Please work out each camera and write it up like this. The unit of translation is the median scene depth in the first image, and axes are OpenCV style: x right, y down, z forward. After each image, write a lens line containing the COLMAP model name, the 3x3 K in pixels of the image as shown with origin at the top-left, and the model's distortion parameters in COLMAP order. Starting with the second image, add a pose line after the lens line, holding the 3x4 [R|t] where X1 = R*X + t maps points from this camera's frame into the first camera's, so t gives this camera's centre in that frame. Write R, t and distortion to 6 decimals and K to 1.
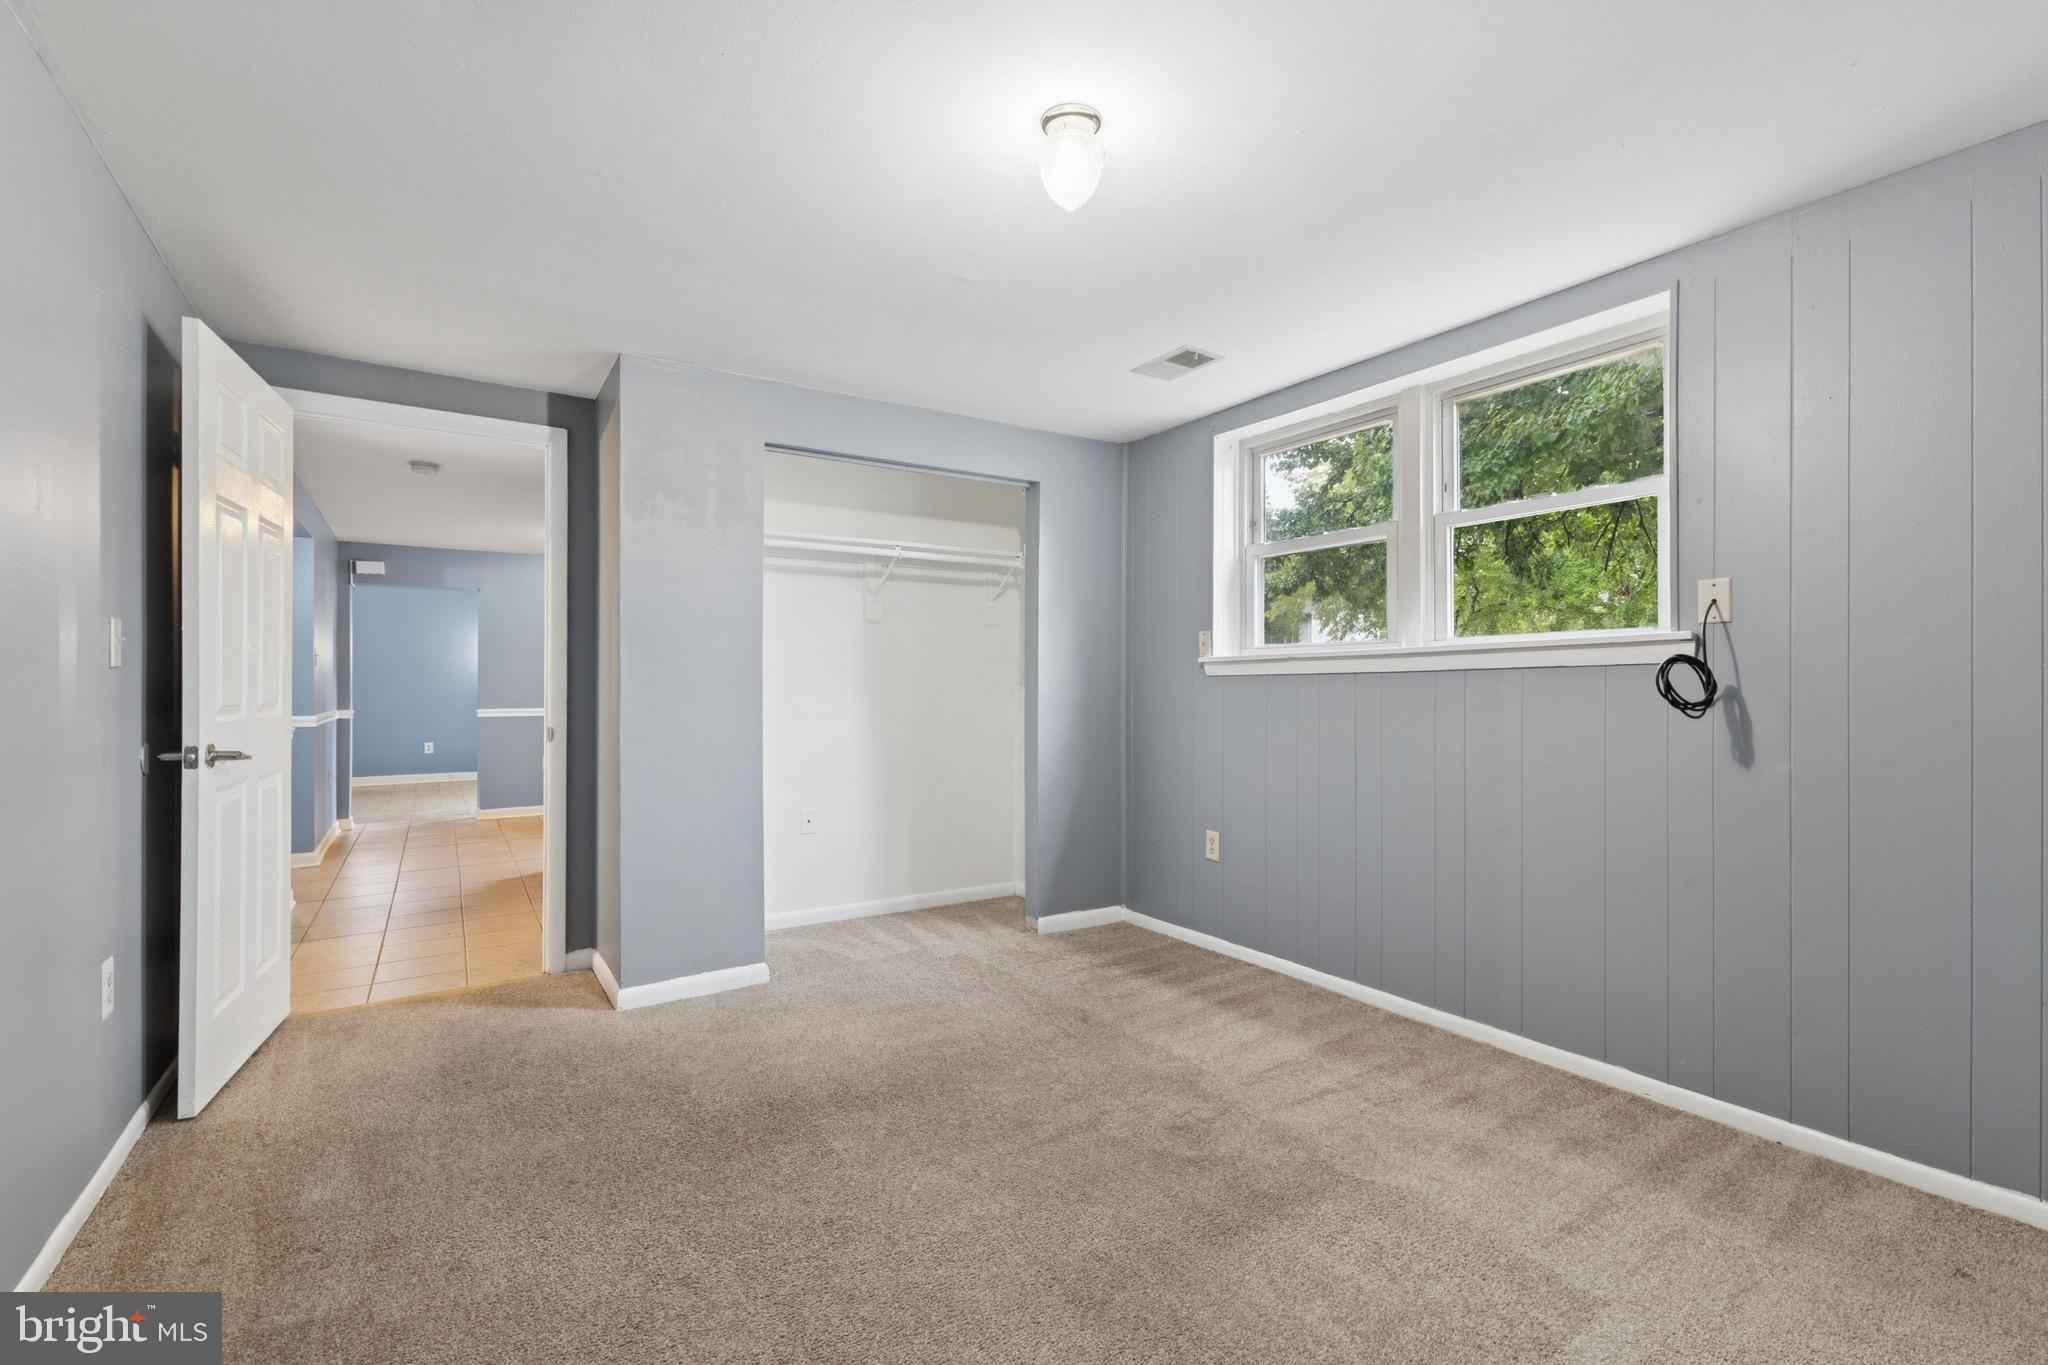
lens RADIAL K [[901.0, 0, 1008.4], [0, 901.0, 681.0], [0, 0, 1]] dist [0.016905, 0.000550]
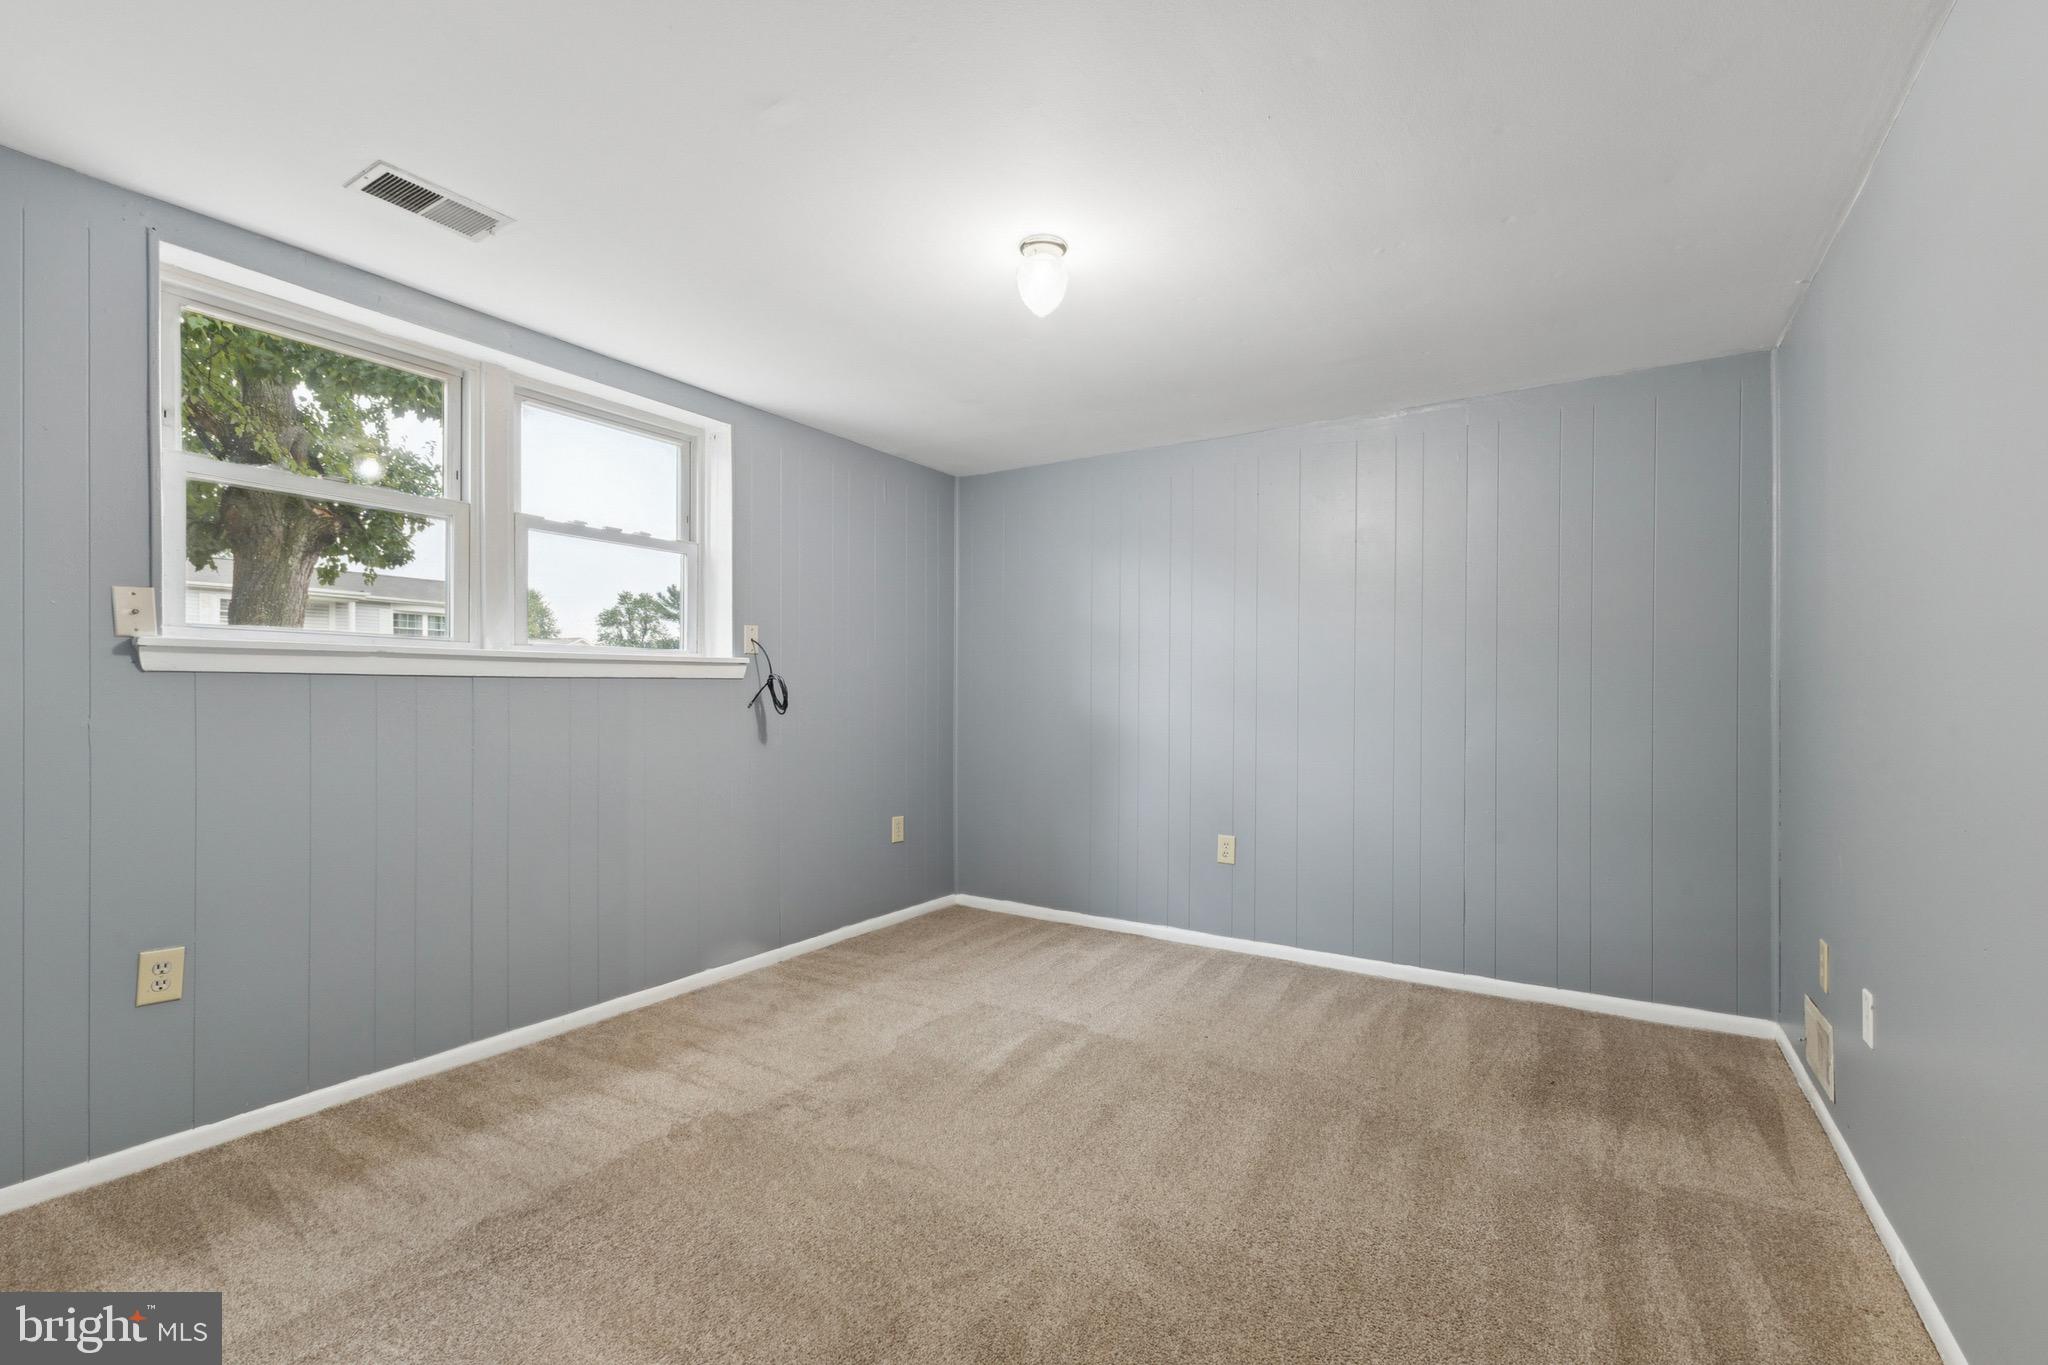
lens RADIAL K [[901.0, 0, 1009.3], [0, 901.0, 703.2], [0, 0, 1]] dist [0.016905, 0.000550]
pose [[-0.405856, -0.003484, 0.913930, -0.830662], [-0.006856, 0.999976, 0.000768, 0.016104], [-0.913911, -0.005954, -0.405871, 1.239525]]
